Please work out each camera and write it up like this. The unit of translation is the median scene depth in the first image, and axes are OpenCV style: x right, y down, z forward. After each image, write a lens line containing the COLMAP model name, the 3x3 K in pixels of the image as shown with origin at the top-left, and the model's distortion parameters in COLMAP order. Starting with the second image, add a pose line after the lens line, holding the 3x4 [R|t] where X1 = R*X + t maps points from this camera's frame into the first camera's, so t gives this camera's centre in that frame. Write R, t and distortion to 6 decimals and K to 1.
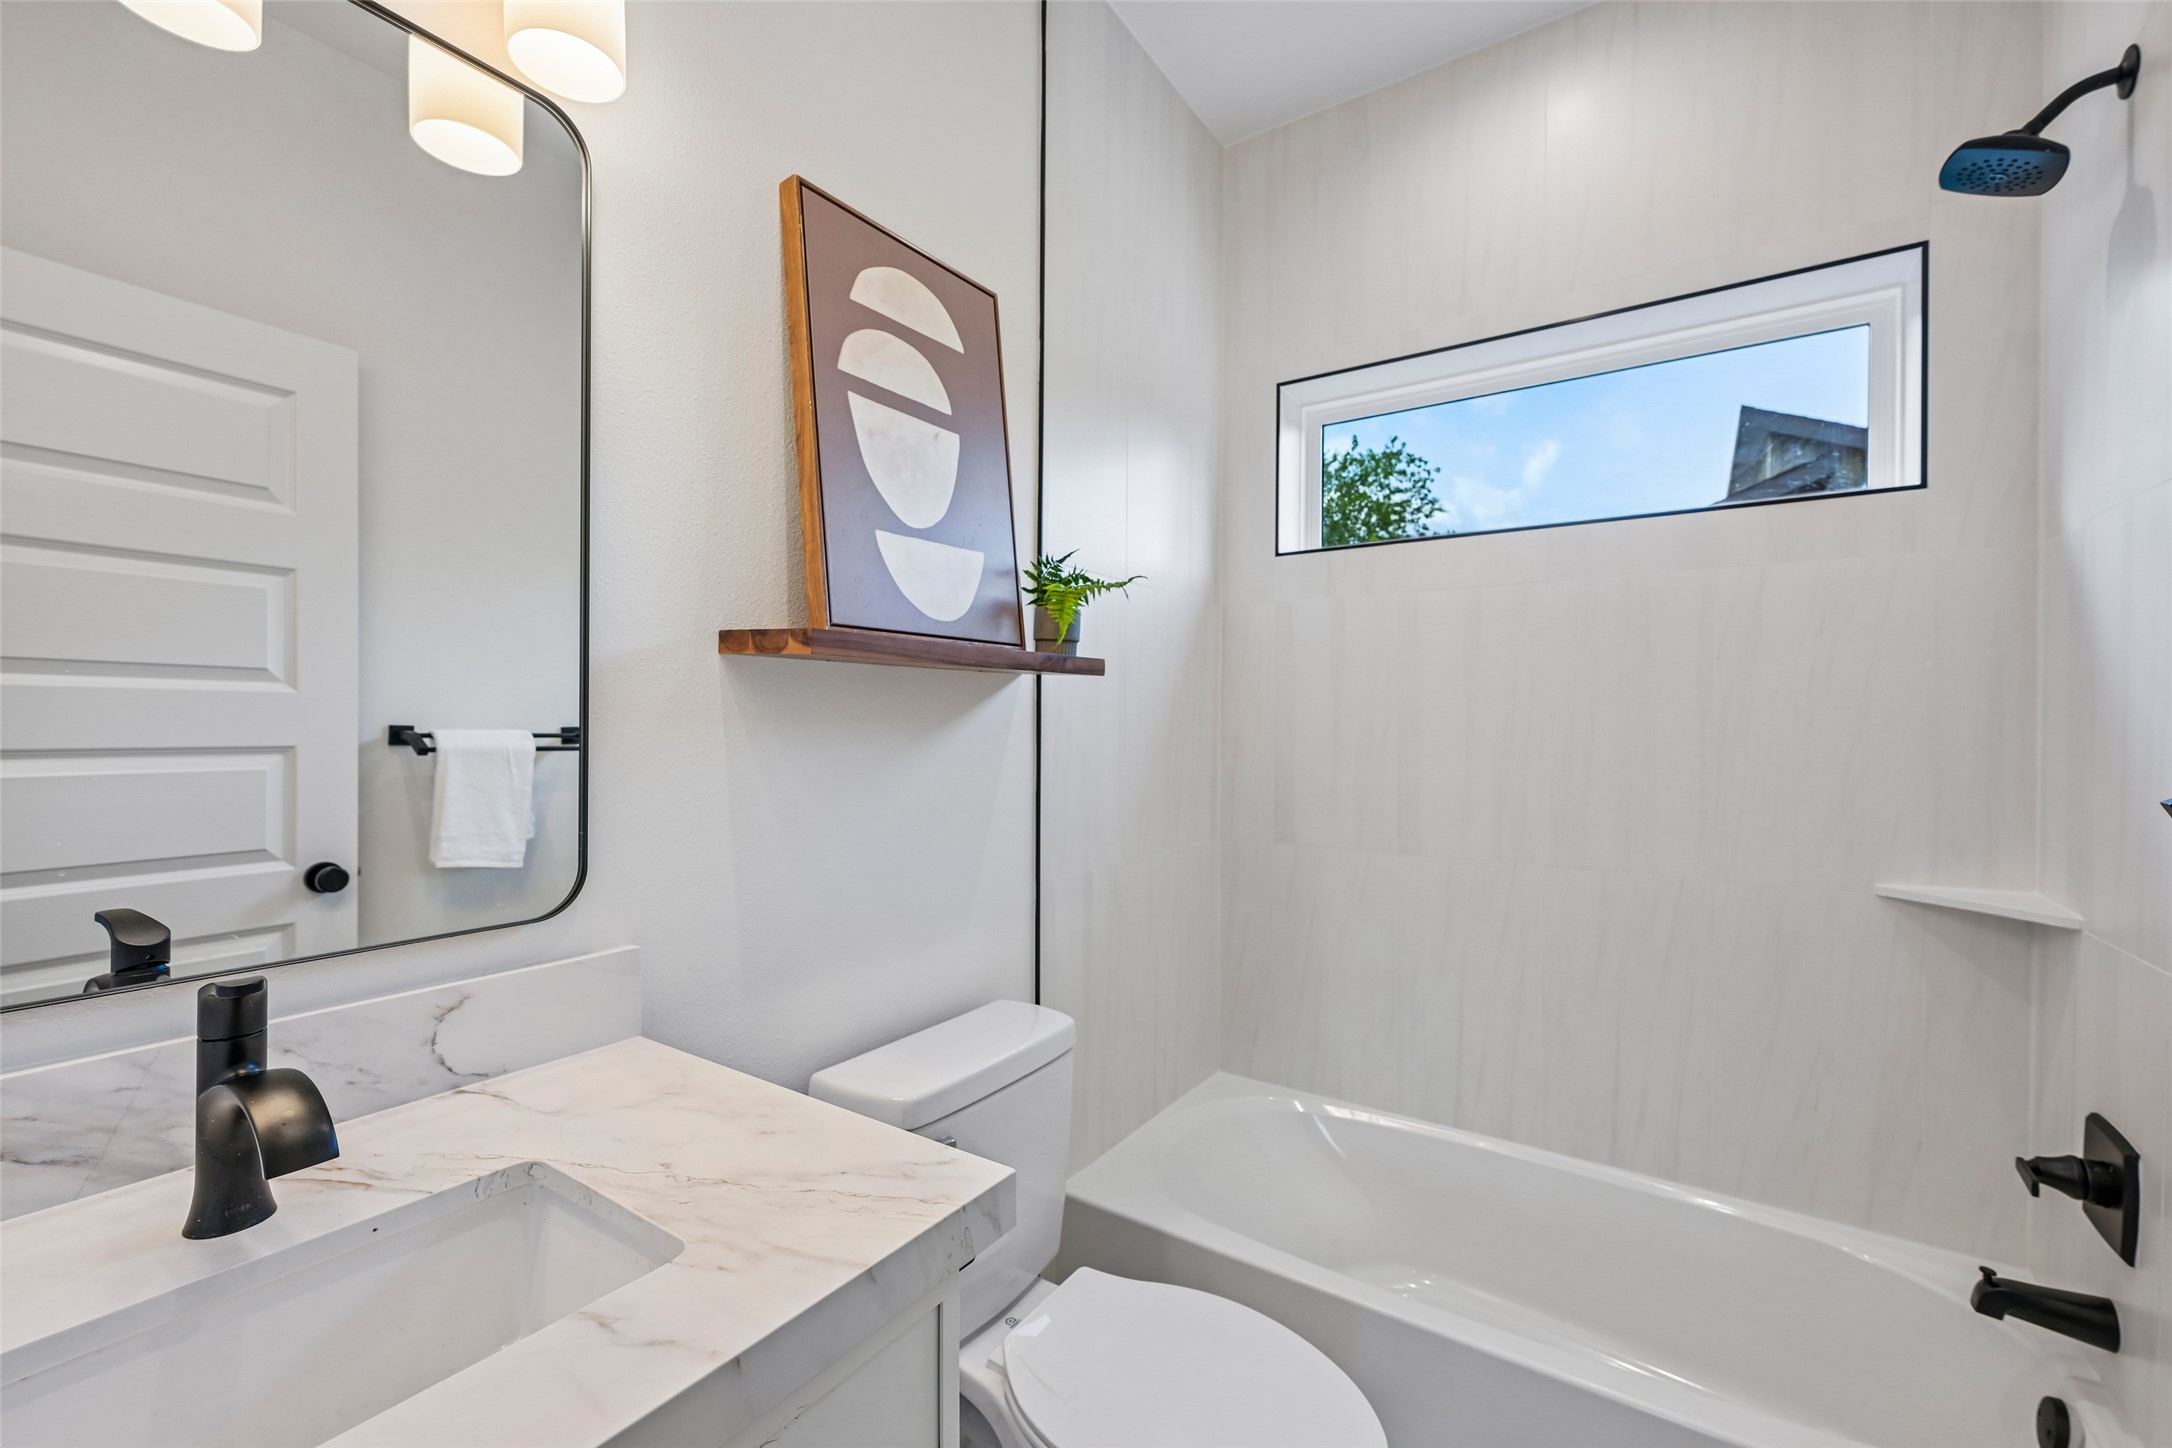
lens RADIAL K [[893.8, 0, 1087.4], [0, 893.8, 729.8], [0, 0, 1]] dist [-0.003686, -0.000360]
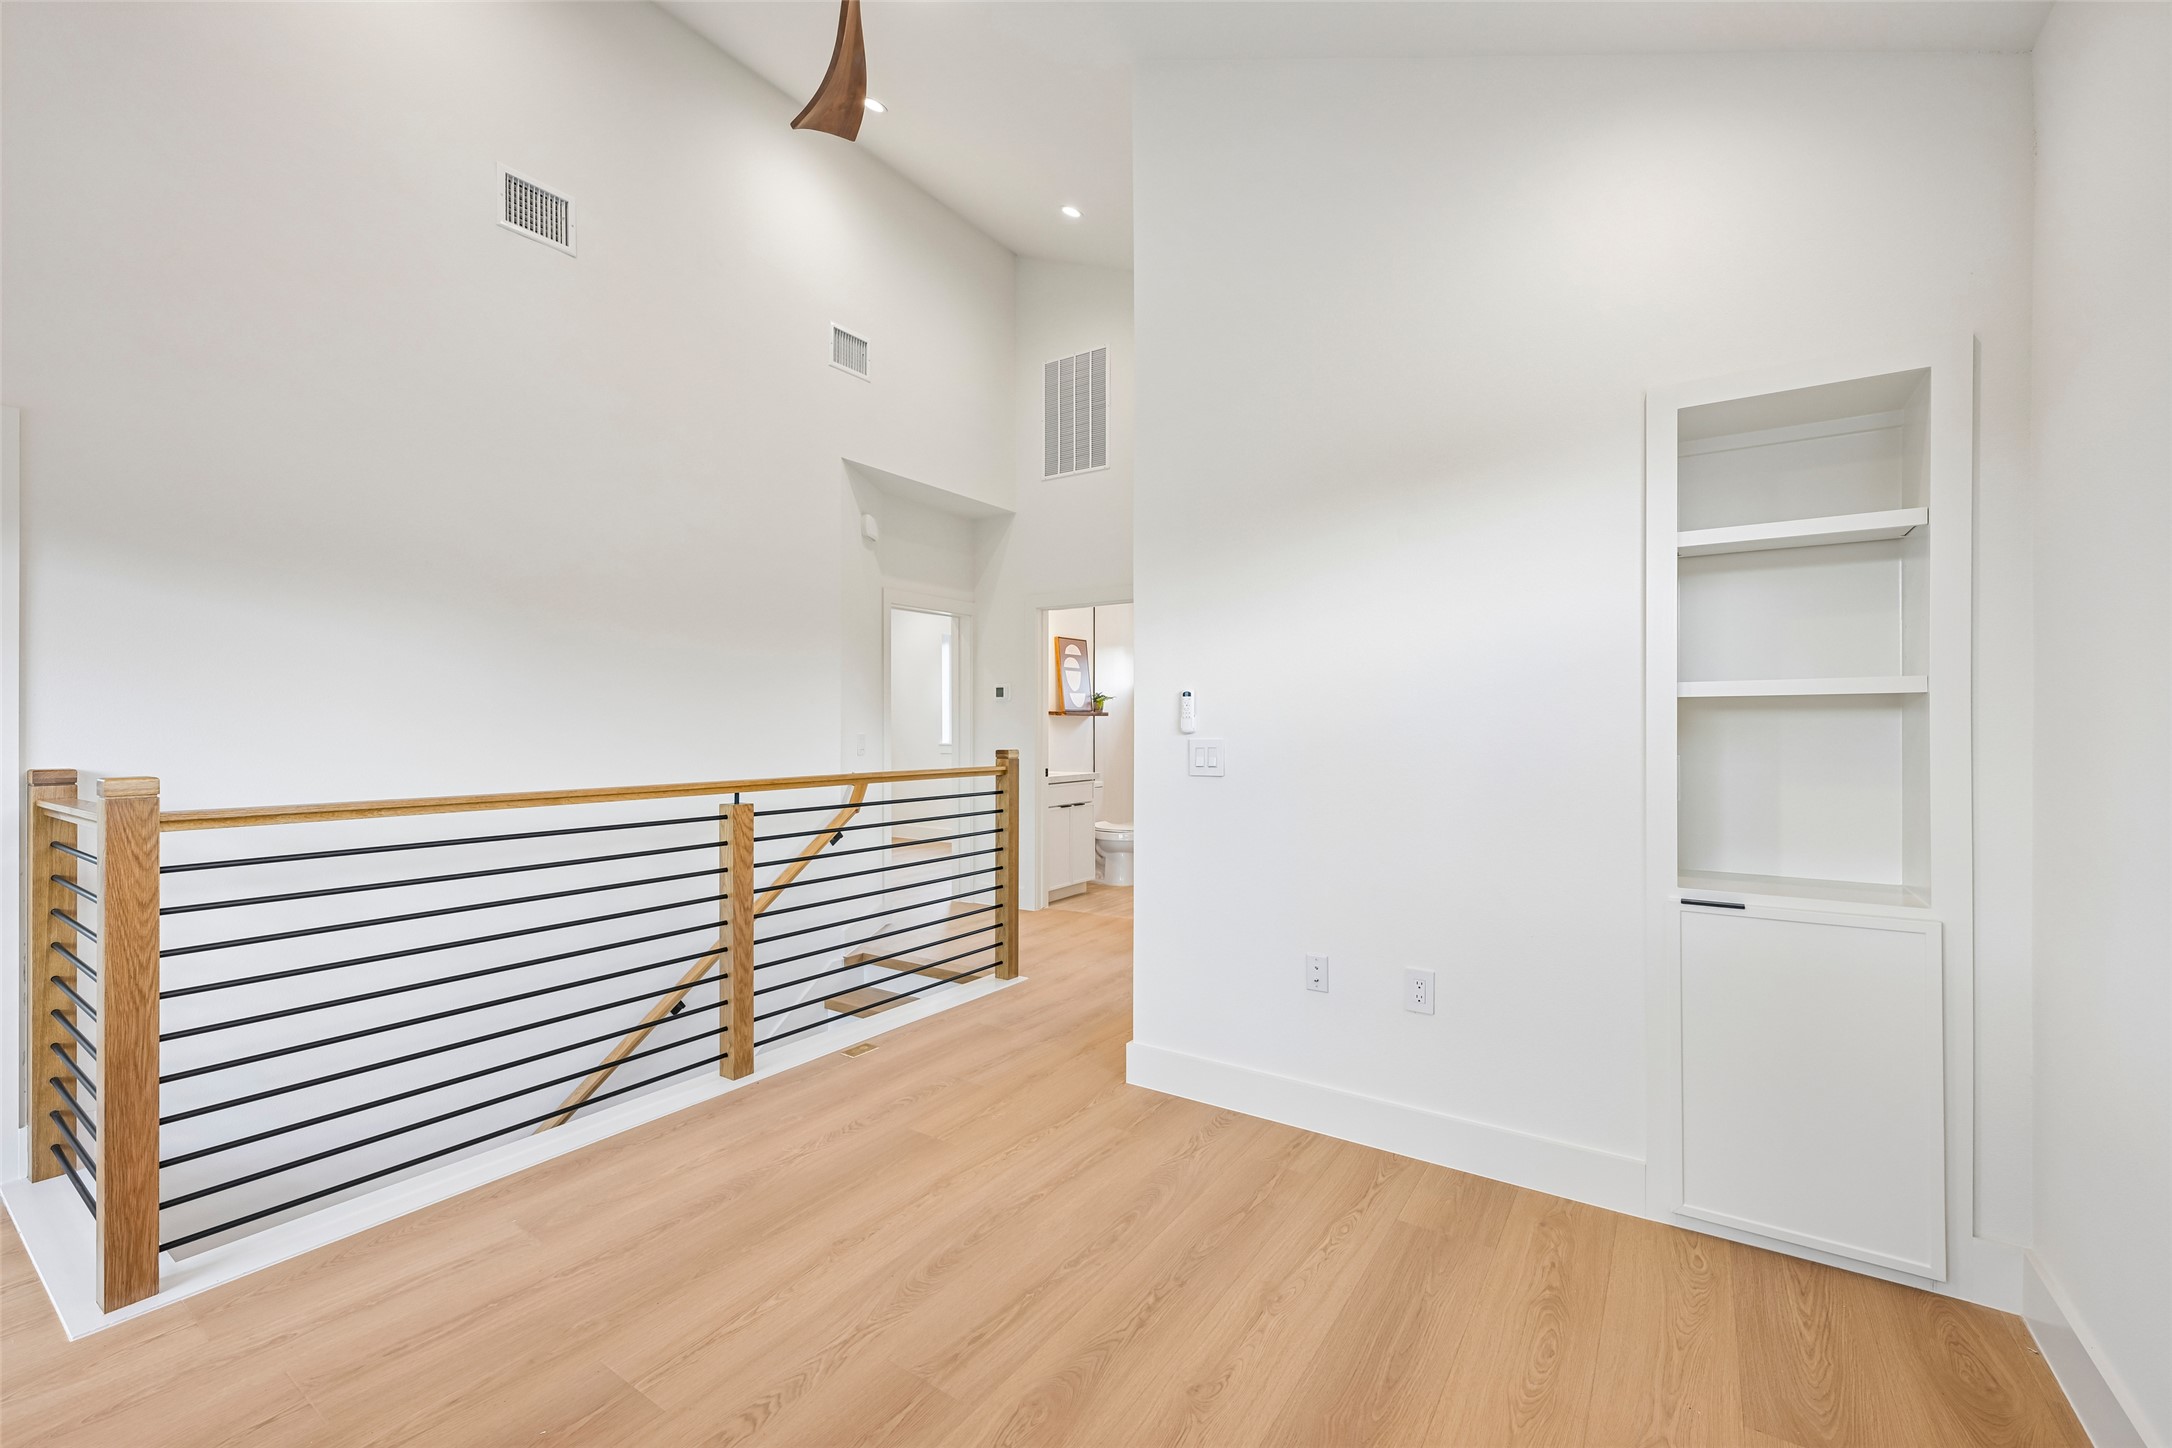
lens RADIAL K [[893.8, 0, 1082.2], [0, 893.8, 722.6], [0, 0, 1]] dist [-0.003686, -0.000360]
pose [[0.999998, -0.001883, -0.001169, -0.137073], [0.001881, 0.999997, -0.001649, -0.016609], [0.001172, 0.001647, 0.999998, -4.621906]]
